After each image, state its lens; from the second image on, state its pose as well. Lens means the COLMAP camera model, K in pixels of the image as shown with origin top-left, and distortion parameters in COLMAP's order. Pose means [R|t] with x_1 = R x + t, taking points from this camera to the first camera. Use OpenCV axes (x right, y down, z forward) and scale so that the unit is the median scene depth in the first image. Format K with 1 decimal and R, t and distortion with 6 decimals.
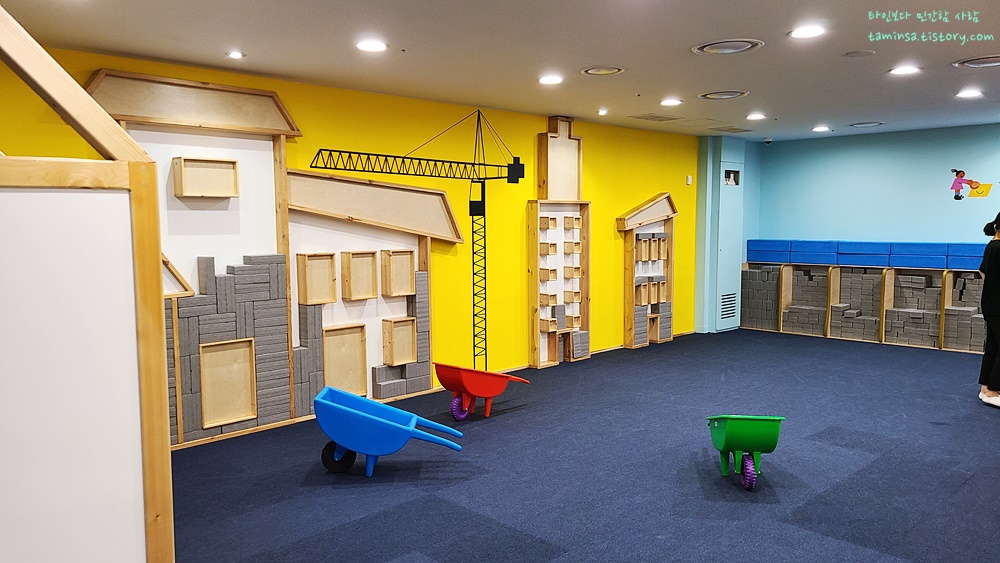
lens RADIAL K [[741.4, 0, 503.4], [0, 741.4, 297.3], [0, 0, 1]] dist [0.047136, -0.032783]
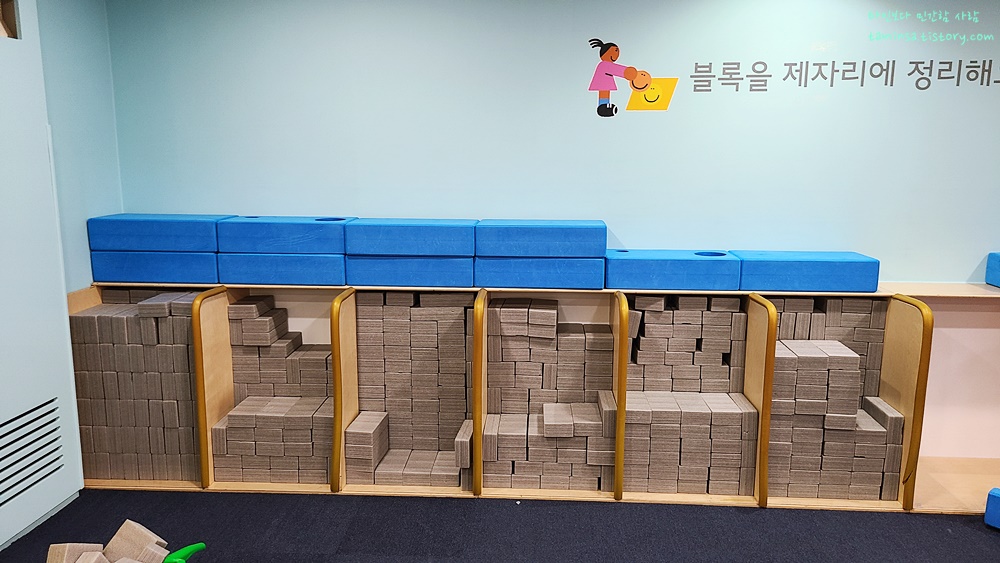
lens RADIAL K [[741.4, 0, 503.4], [0, 741.4, 297.3], [0, 0, 1]] dist [0.047136, -0.032783]
pose [[0.754723, -0.102148, 0.648042, 0.273516], [0.062299, 0.994499, 0.084203, -0.065482], [-0.653078, -0.023178, 0.756936, 0.688270]]
